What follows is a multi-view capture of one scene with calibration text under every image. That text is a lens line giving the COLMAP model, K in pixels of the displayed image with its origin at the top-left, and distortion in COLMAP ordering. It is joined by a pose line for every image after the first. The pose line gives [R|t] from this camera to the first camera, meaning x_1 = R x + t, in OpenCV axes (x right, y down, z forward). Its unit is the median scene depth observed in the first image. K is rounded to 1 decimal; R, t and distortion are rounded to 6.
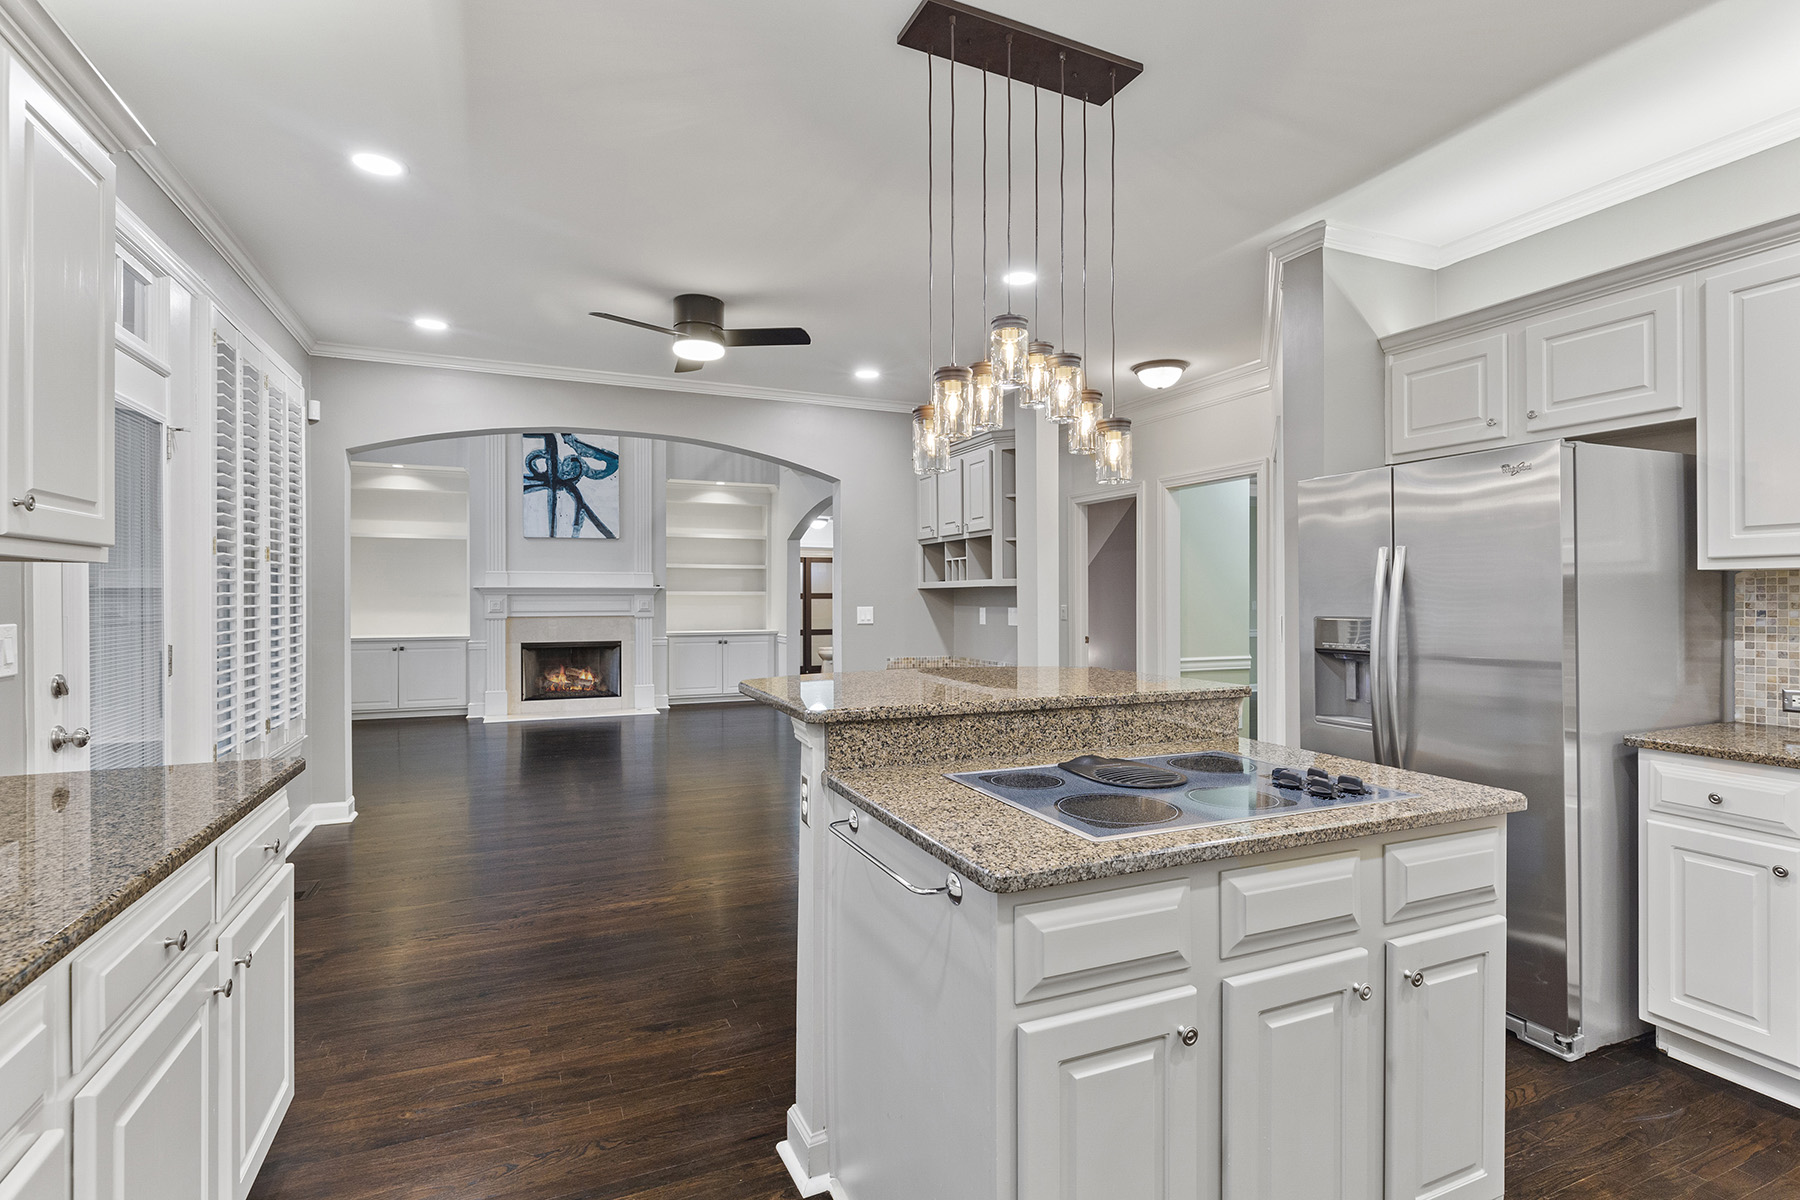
lens RADIAL K [[841.8, 0, 891.6], [0, 841.8, 594.5], [0, 0, 1]] dist [0.002203, 0.000049]
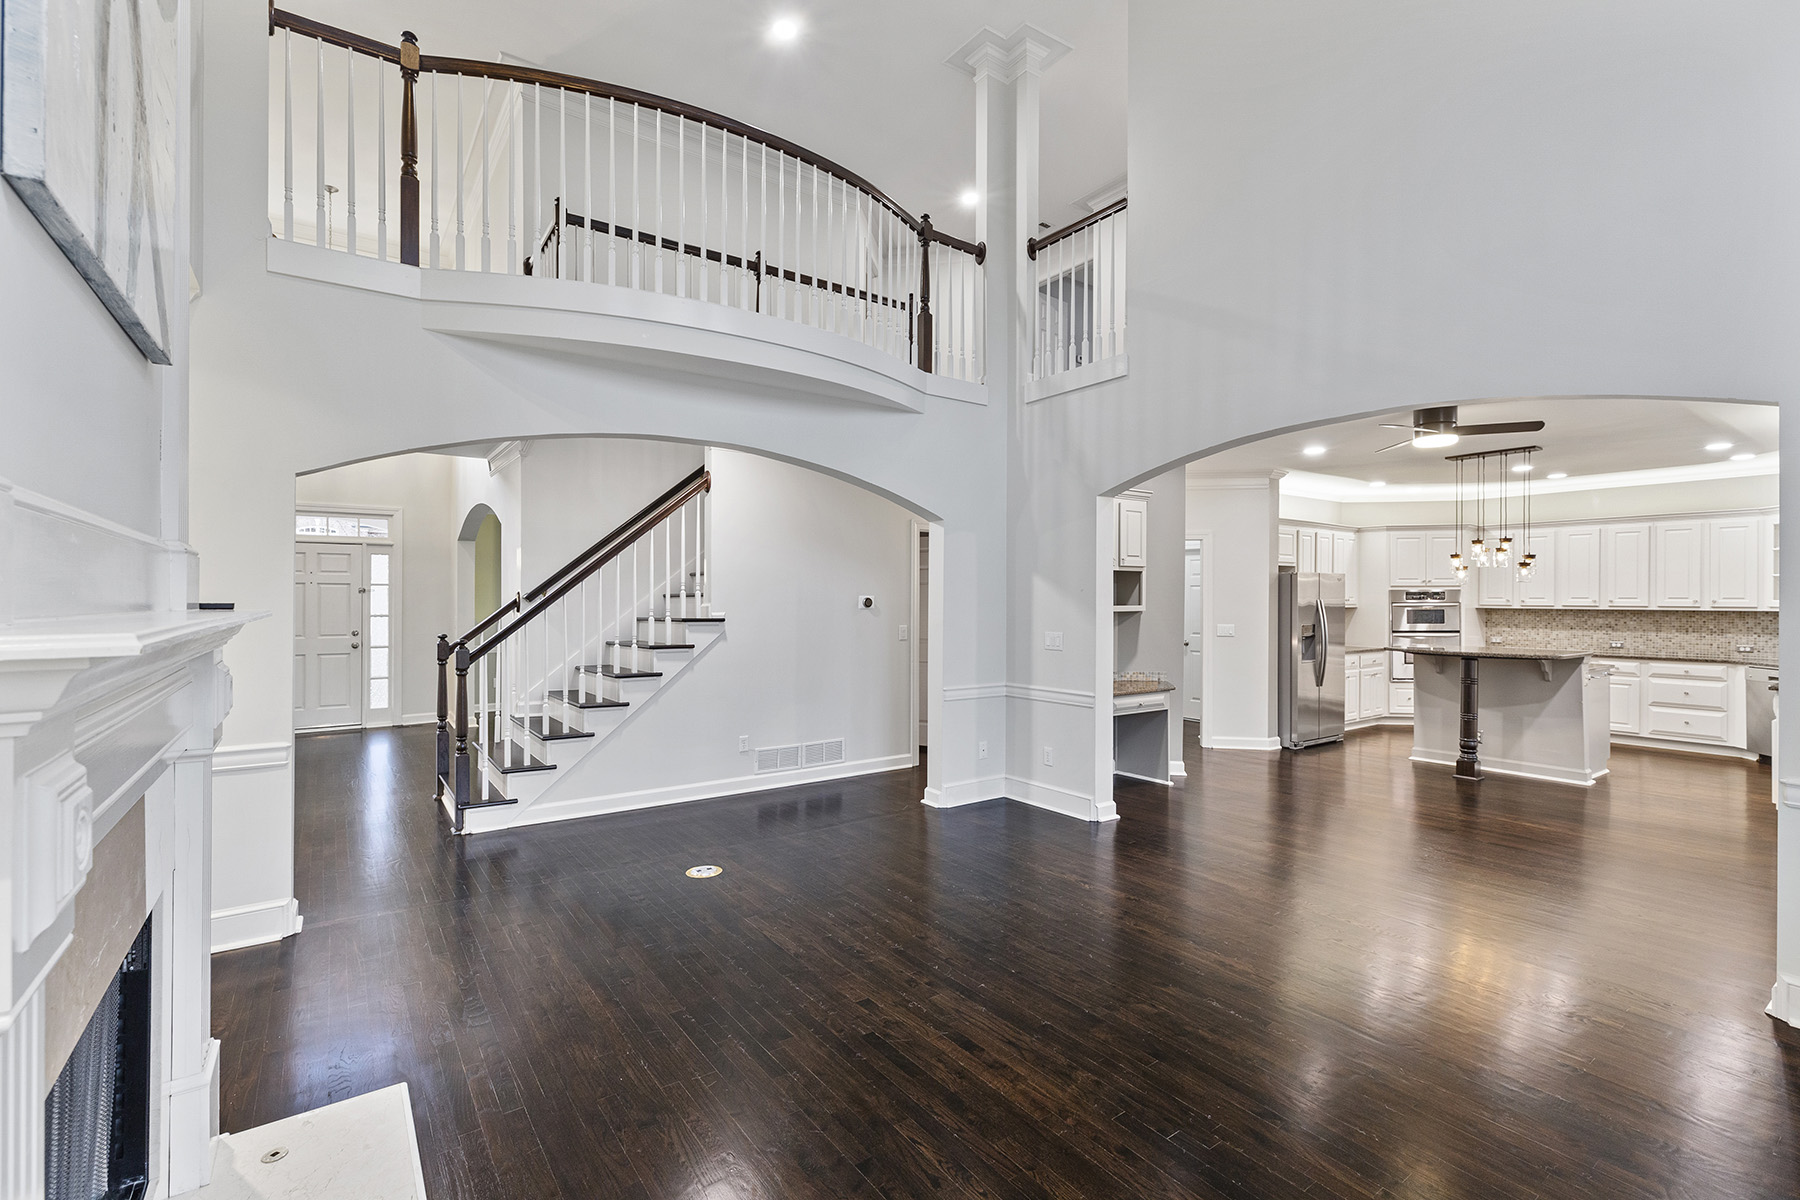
lens RADIAL K [[809.0, 0, 899.8], [0, 809.0, 597.4], [0, 0, 1]] dist [0.011520, -0.000965]
pose [[-0.211958, 0.001369, 0.977278, -0.534718], [-0.007117, 0.999970, -0.002945, -0.012983], [-0.977253, -0.007580, -0.211942, 0.858758]]
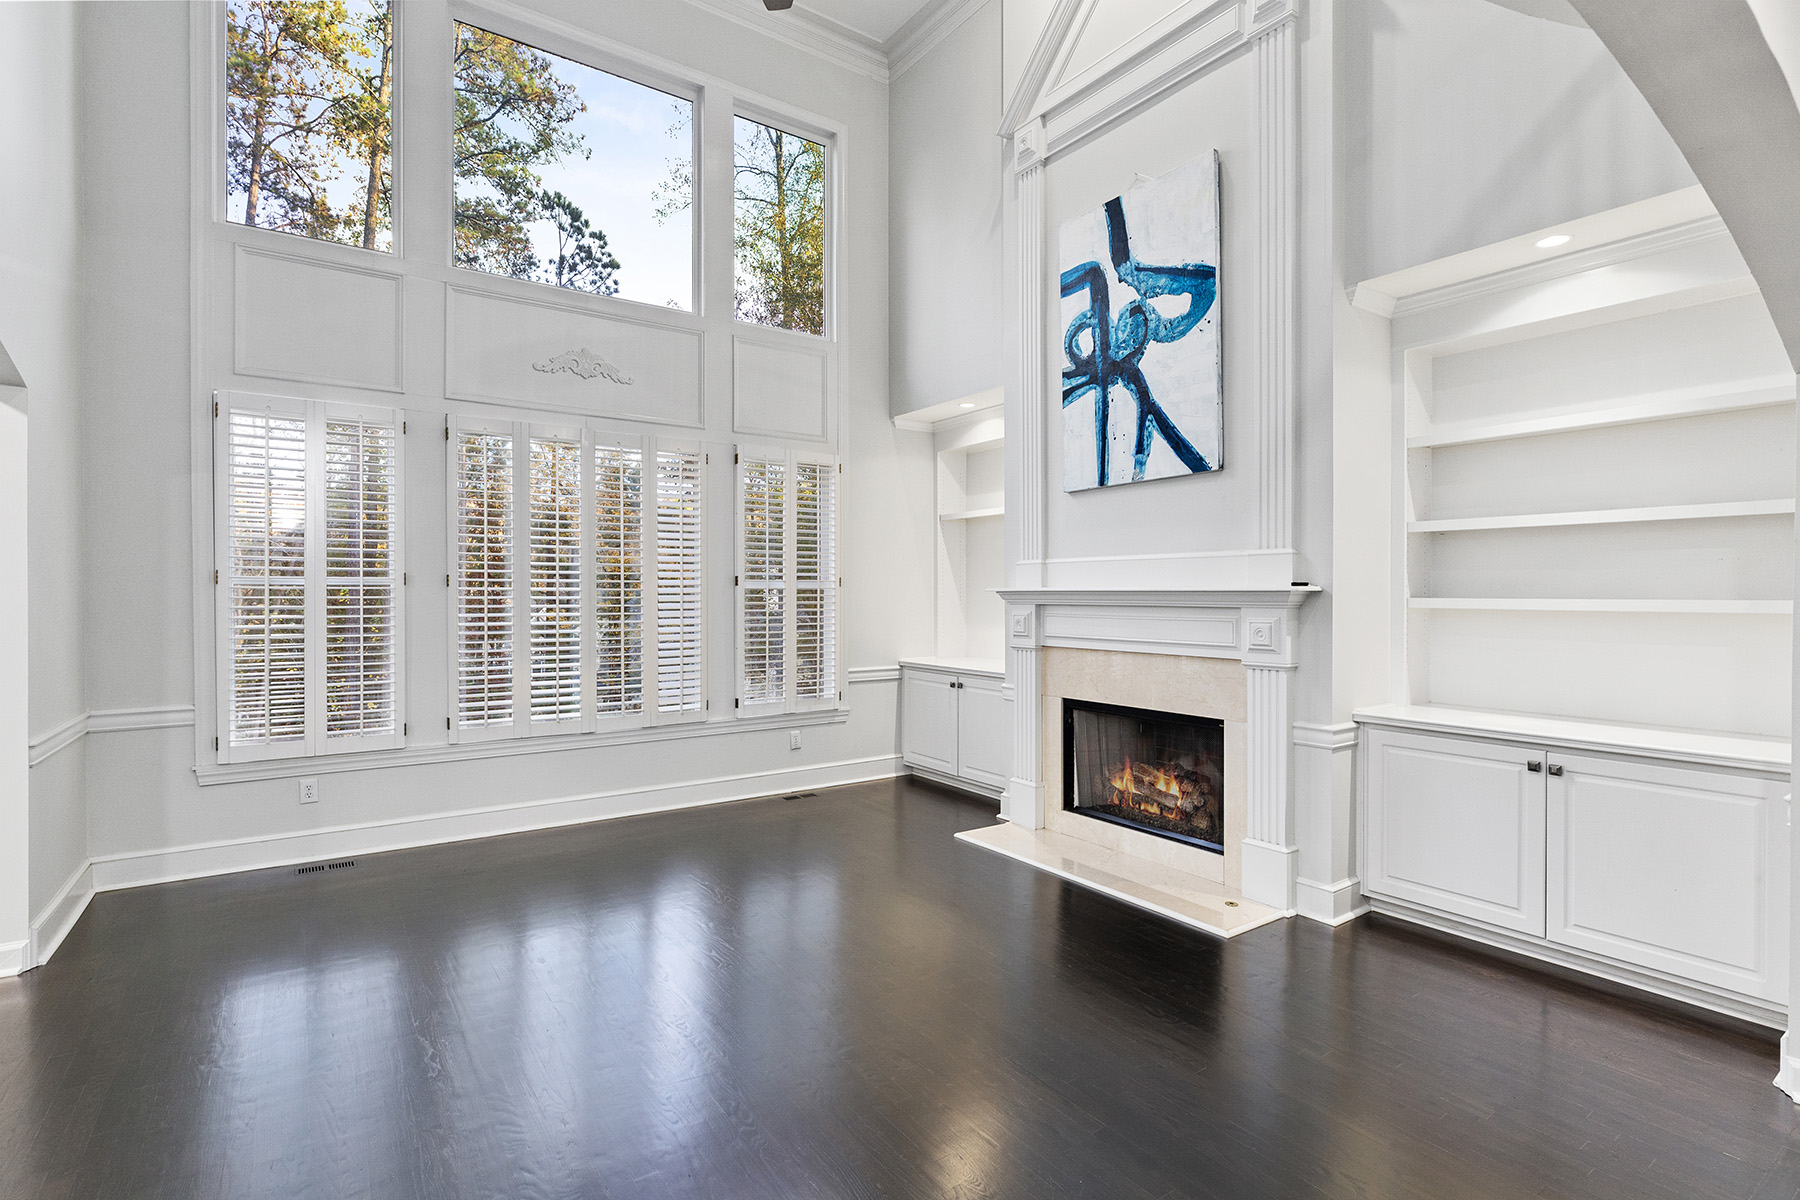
lens RADIAL K [[868.7, 0, 900.0], [0, 868.7, 600.0], [0, 0, 1]] dist [-0.001383, 0.000048]
pose [[0.197419, 0.009267, -0.980275, 0.063115], [0.001819, 0.999950, 0.009819, -0.007658], [0.980318, -0.003722, 0.197392, 0.786856]]
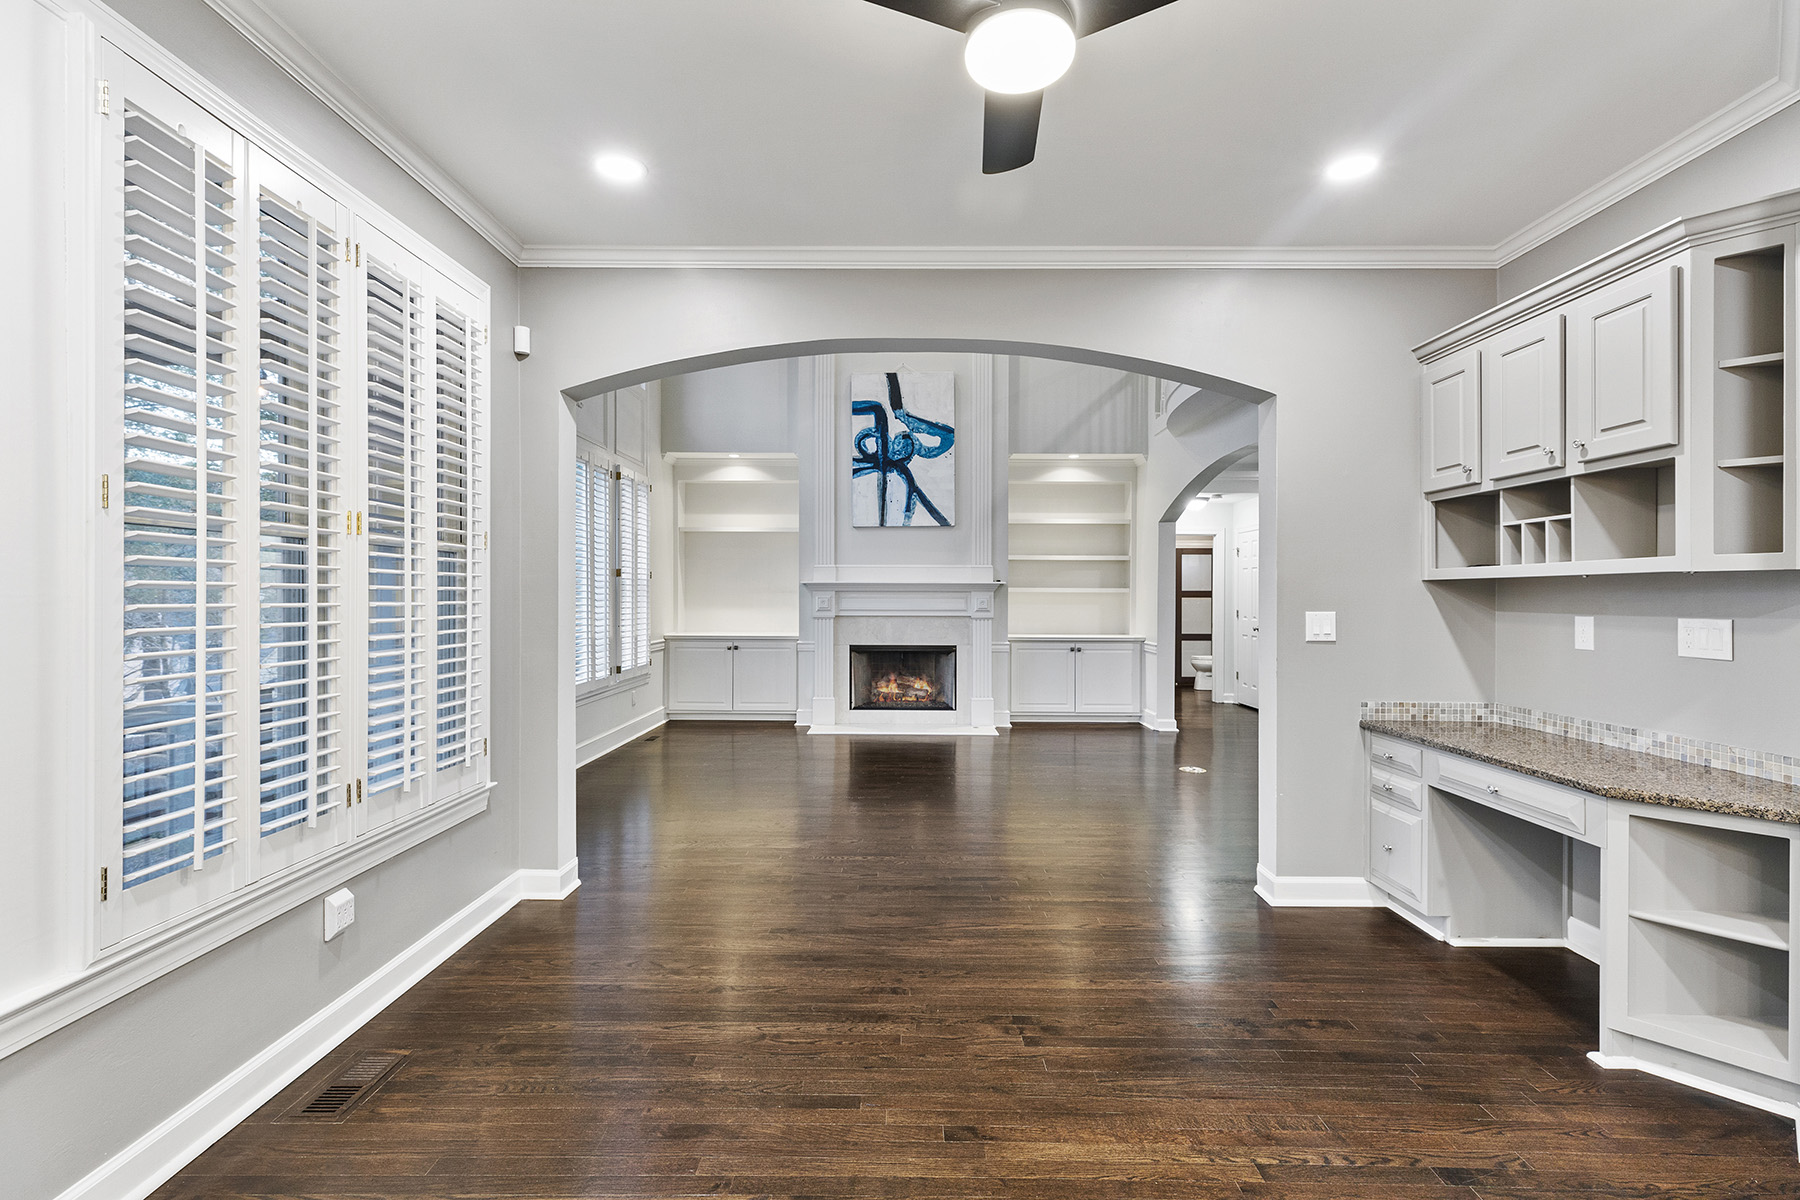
lens RADIAL K [[809.0, 0, 899.8], [0, 809.0, 597.4], [0, 0, 1]] dist [0.011520, -0.000965]
pose [[0.915448, 0.005022, -0.402406, -0.044195], [-0.002676, 0.999976, 0.006393, 0.001227], [0.402429, -0.004776, 0.915439, 0.230072]]
